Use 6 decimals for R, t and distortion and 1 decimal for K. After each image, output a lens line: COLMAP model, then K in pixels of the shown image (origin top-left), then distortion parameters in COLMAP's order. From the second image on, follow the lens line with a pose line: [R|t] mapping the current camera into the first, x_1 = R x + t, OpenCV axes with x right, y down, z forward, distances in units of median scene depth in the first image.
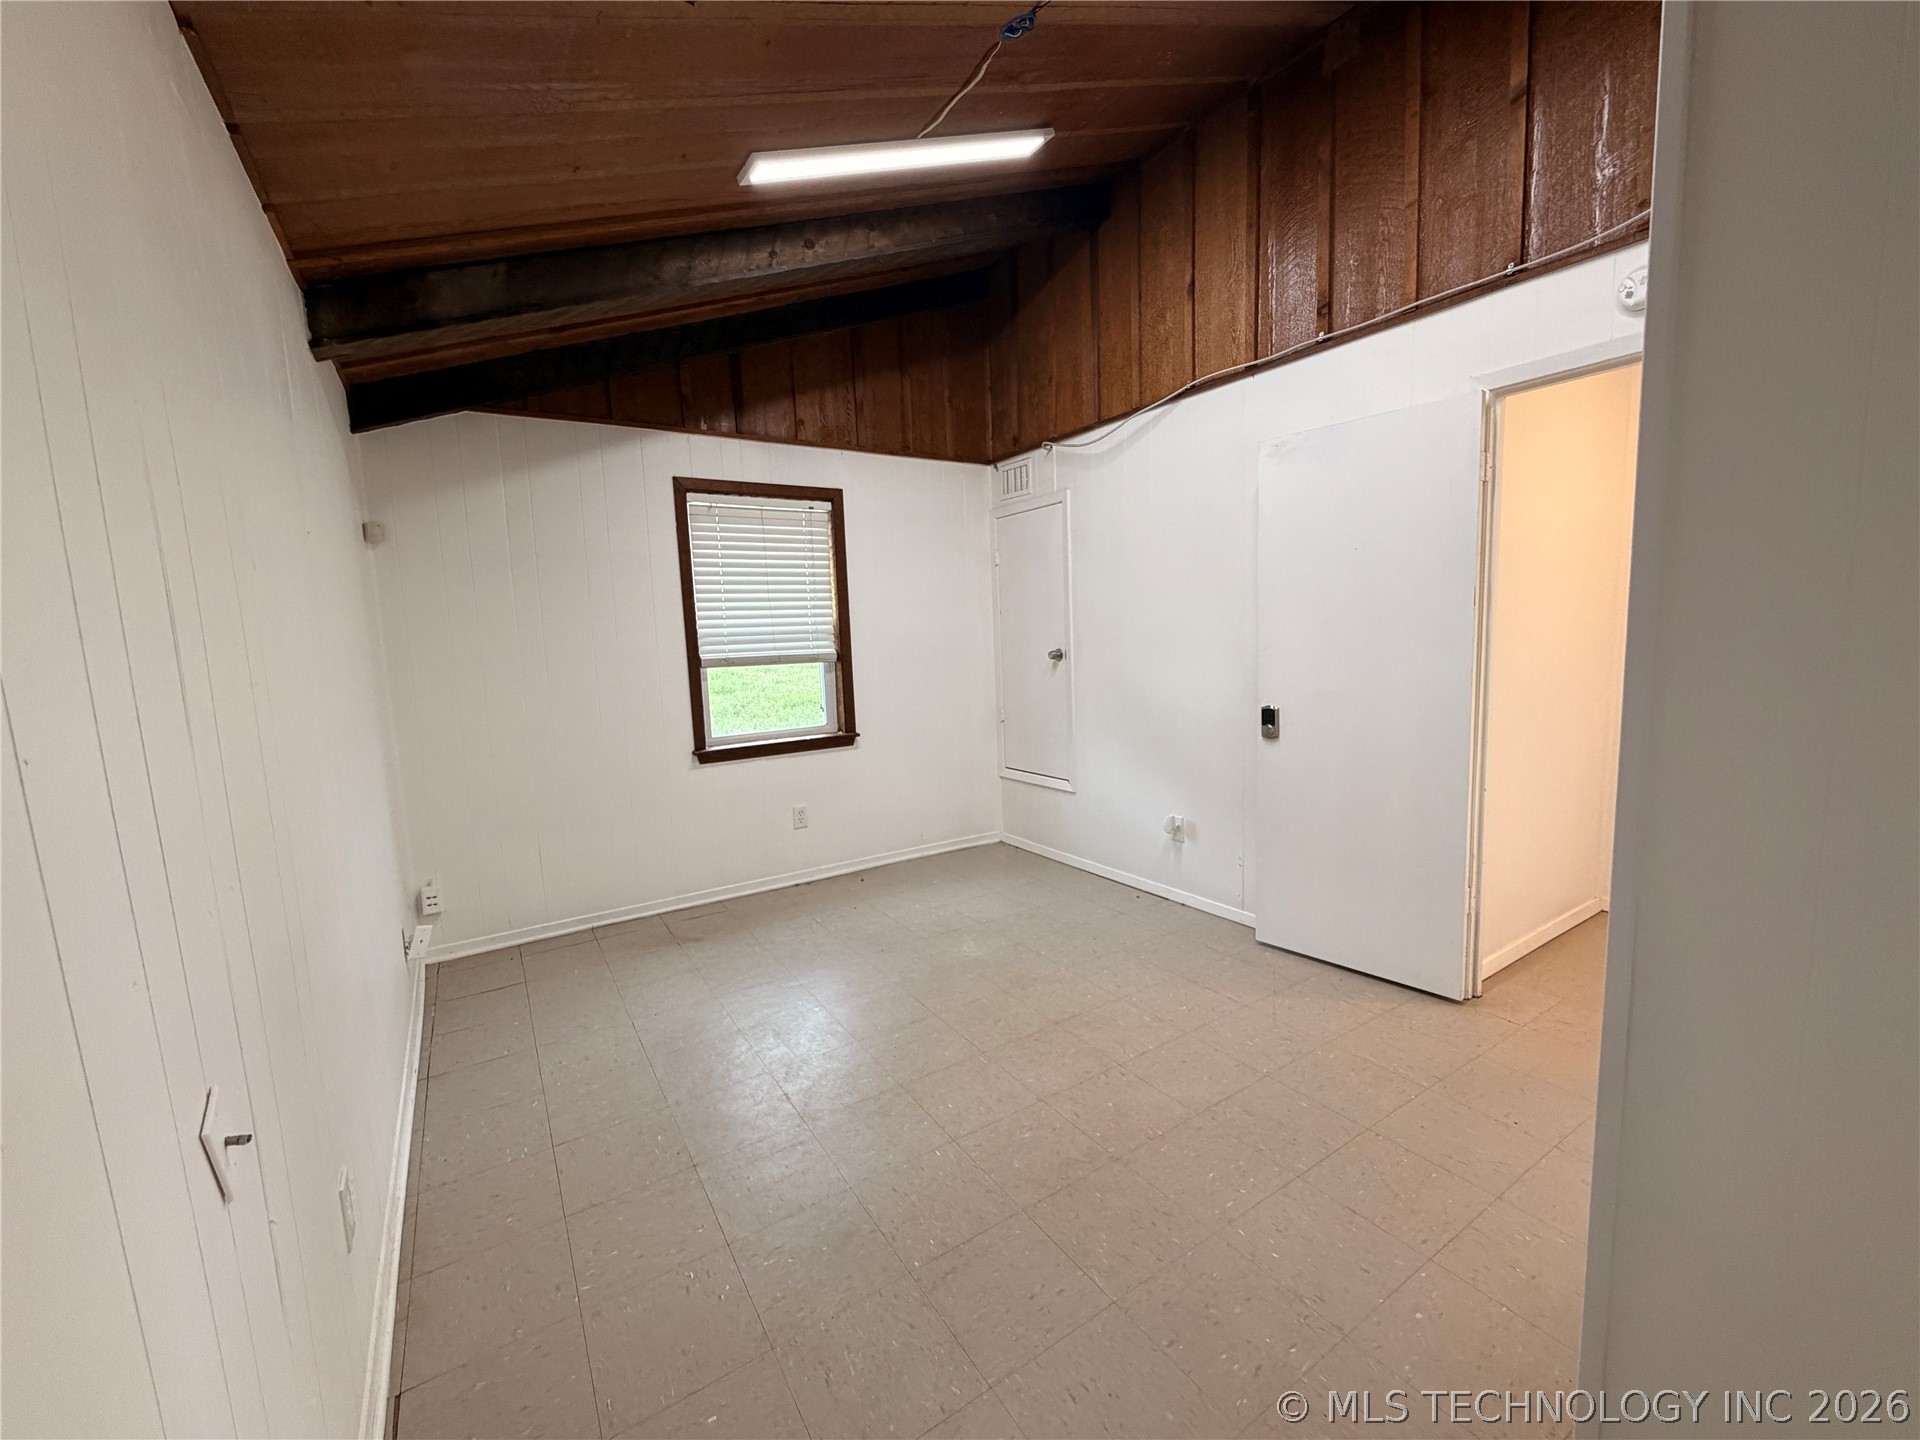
lens RADIAL K [[767.2, 0, 967.4], [0, 767.2, 716.2], [0, 0, 1]] dist [-0.001741, 0.001490]
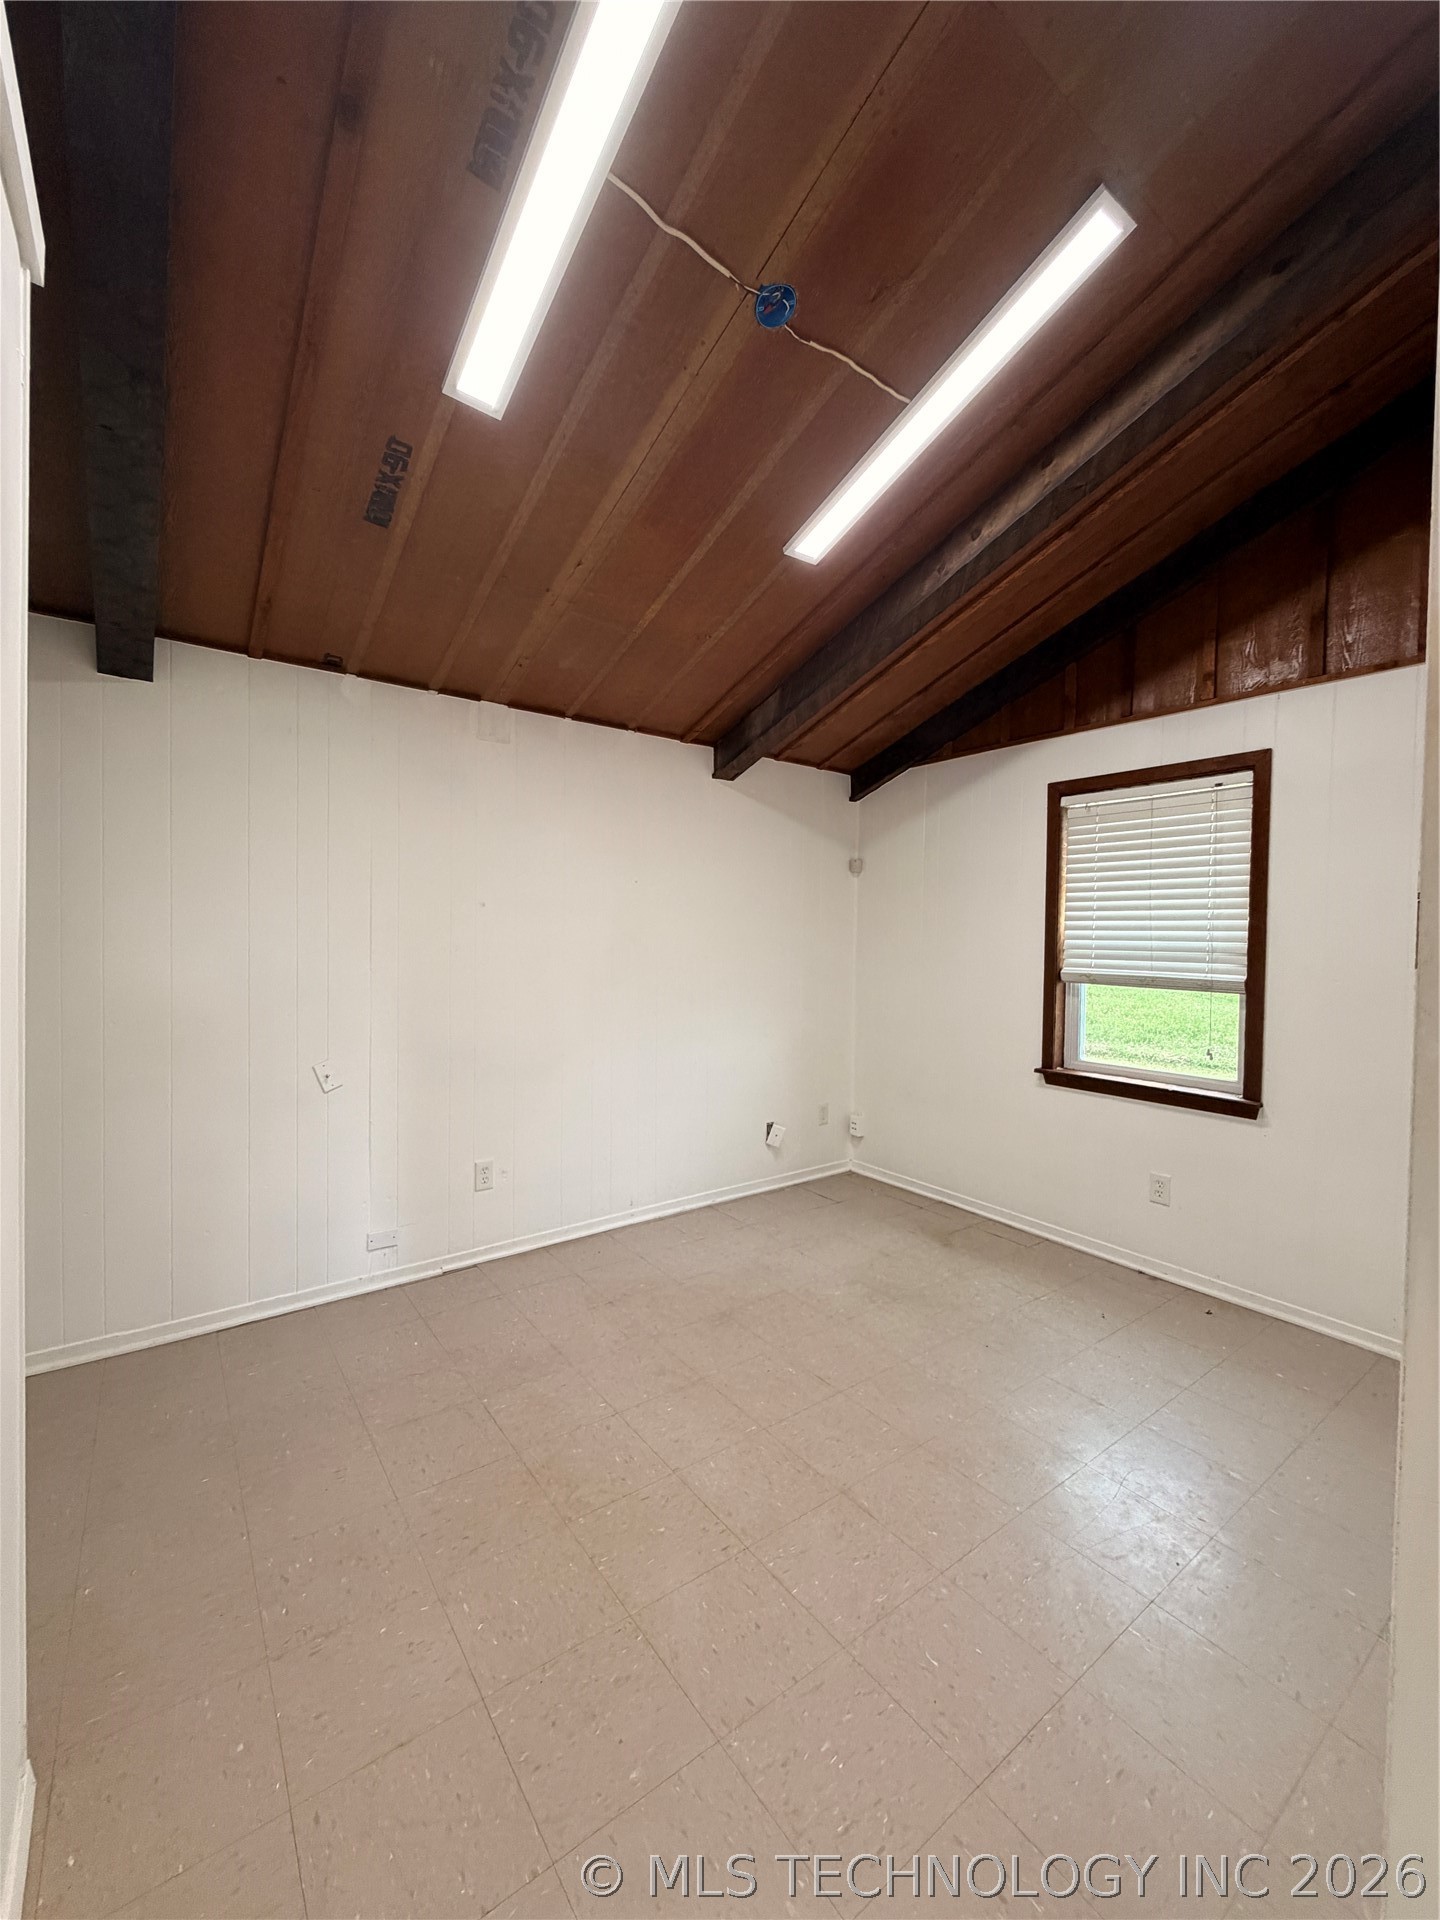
lens RADIAL K [[767.2, 0, 709.5], [0, 767.2, 949.6], [0, 0, 1]] dist [-0.001741, 0.001490]
pose [[0.057234, 0.053824, -0.996909, 0.550672], [-0.134622, 0.989842, 0.045714, -0.086683], [0.989243, 0.131590, 0.063898, 0.517064]]
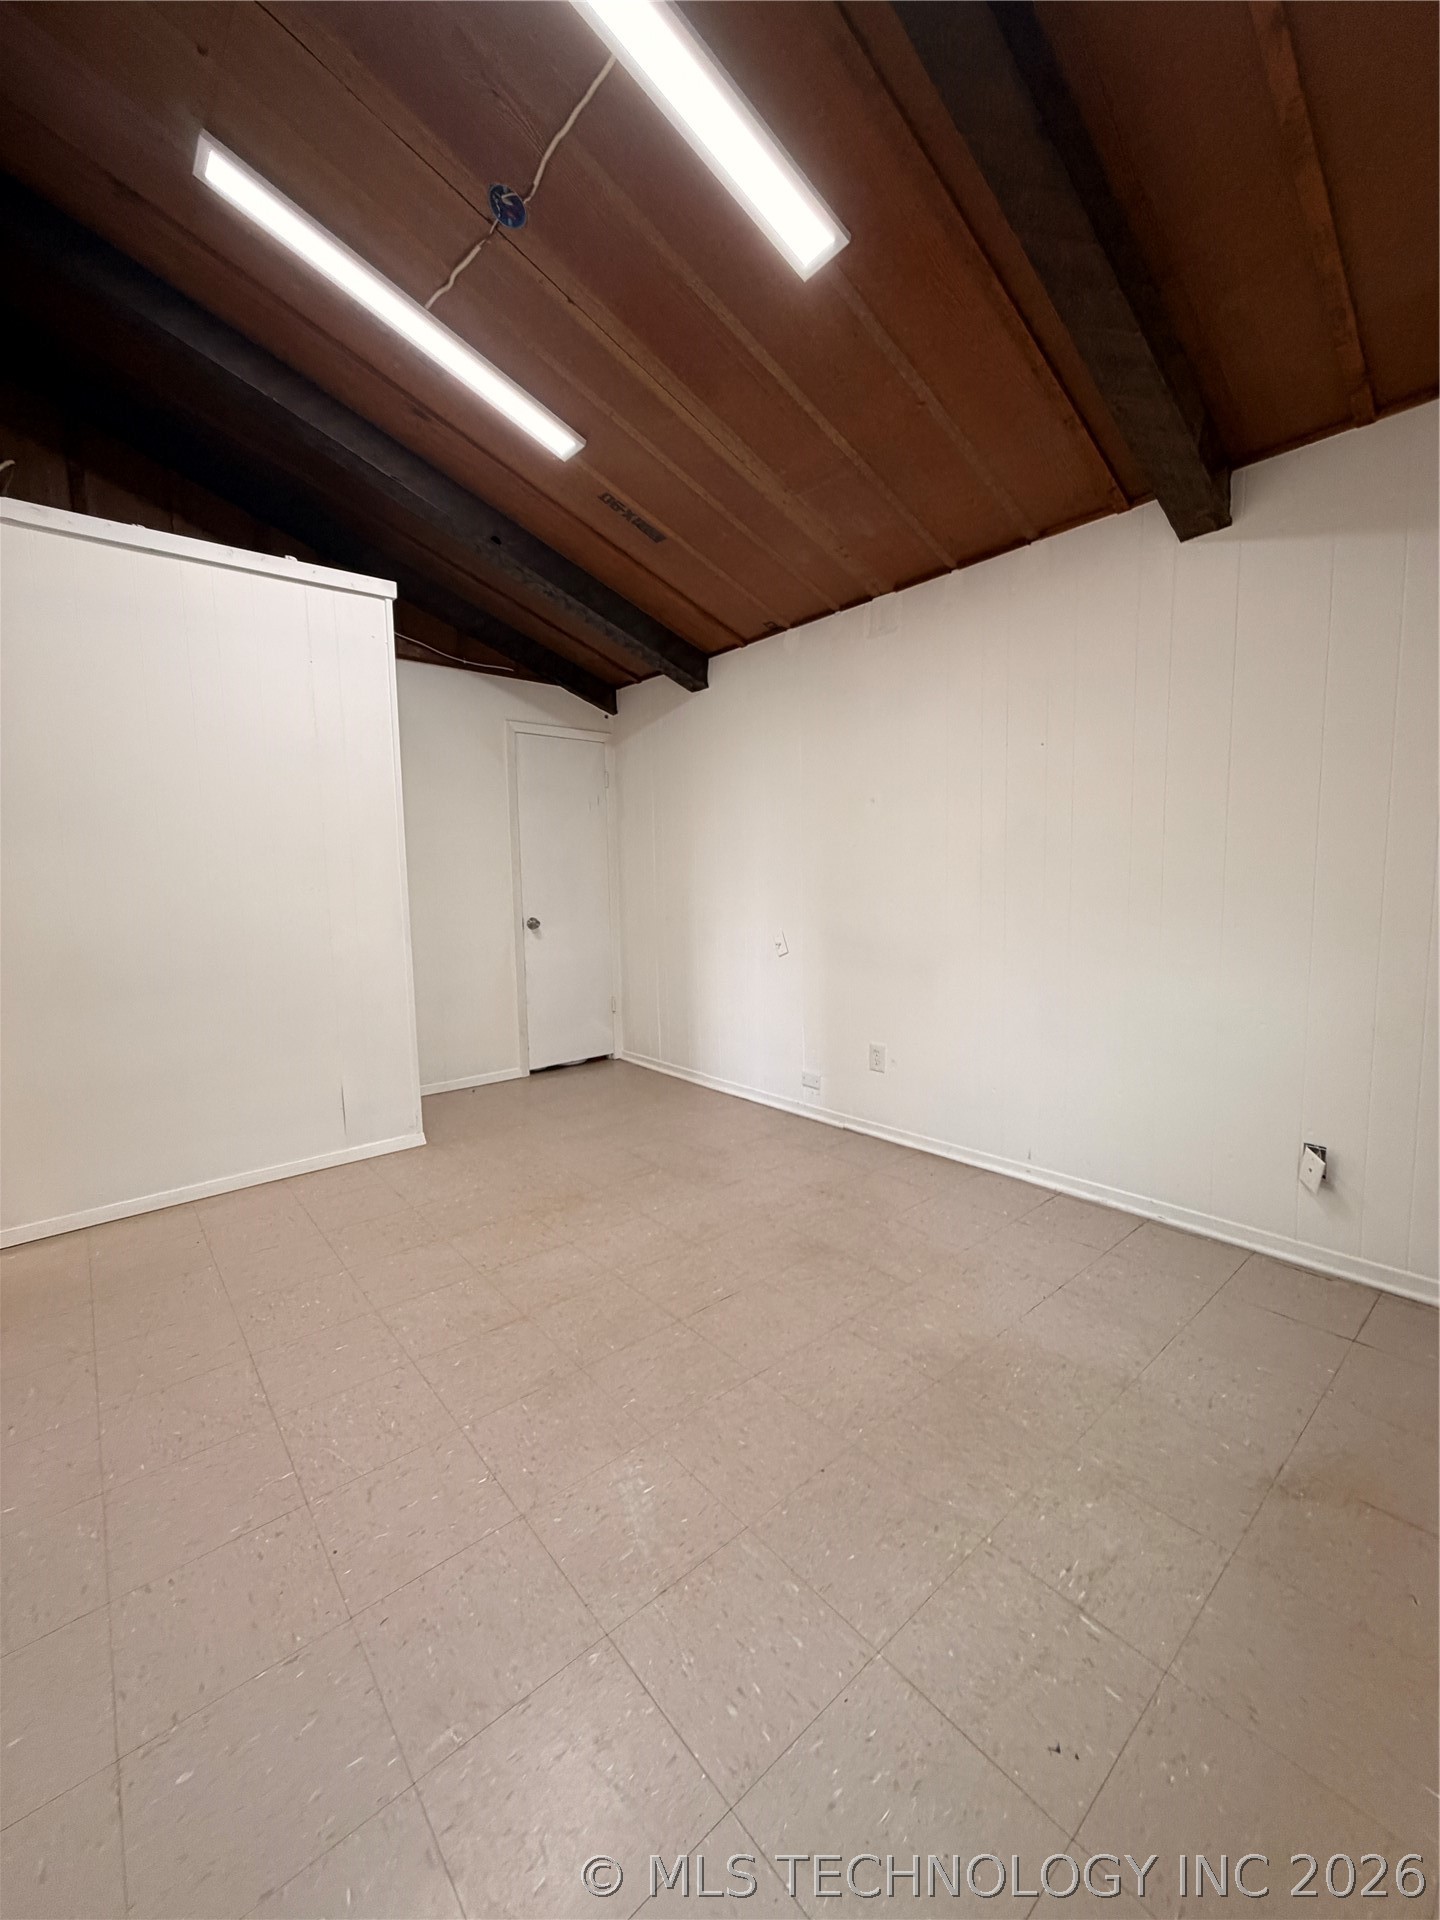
lens RADIAL K [[767.2, 0, 730.8], [0, 767.2, 949.2], [0, 0, 1]] dist [-0.001741, 0.001490]
pose [[-0.989298, 0.070833, -0.127560, -0.015188], [0.041629, 0.974944, 0.218521, -0.095993], [0.139842, 0.210873, -0.967459, 1.174381]]
